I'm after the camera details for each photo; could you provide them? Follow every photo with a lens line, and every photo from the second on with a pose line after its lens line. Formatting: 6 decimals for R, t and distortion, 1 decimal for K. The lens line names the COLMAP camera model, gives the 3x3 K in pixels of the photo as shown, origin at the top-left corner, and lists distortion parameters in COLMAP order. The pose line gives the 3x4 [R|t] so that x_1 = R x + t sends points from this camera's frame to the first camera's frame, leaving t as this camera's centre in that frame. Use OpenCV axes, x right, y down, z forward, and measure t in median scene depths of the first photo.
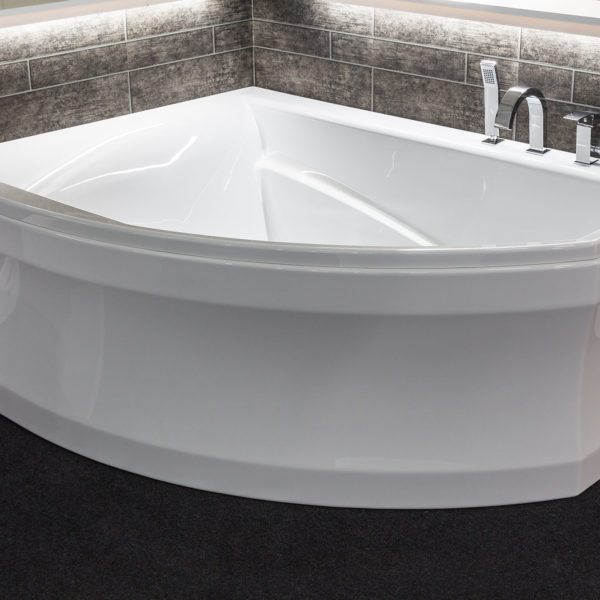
lens RADIAL K [[1260.0, 0, 300.1], [0, 1260.0, 299.8], [0, 0, 1]] dist [-0.040301, 0.000000]
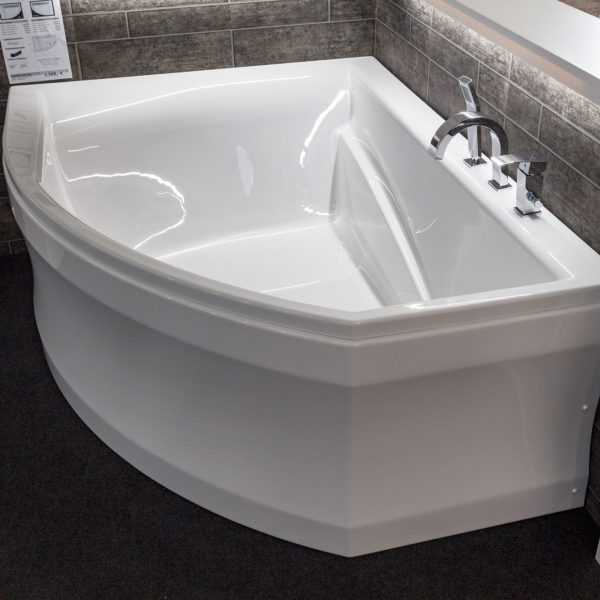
lens RADIAL K [[853.1, 0, 300.3], [0, 853.1, 300.2], [0, 0, 1]] dist [-0.030790, 0.000000]
pose [[0.841739, 0.280798, -0.461116, 0.346388], [-0.193226, 0.954212, 0.228349, -0.139011], [0.504123, -0.103111, 0.857455, 0.352852]]
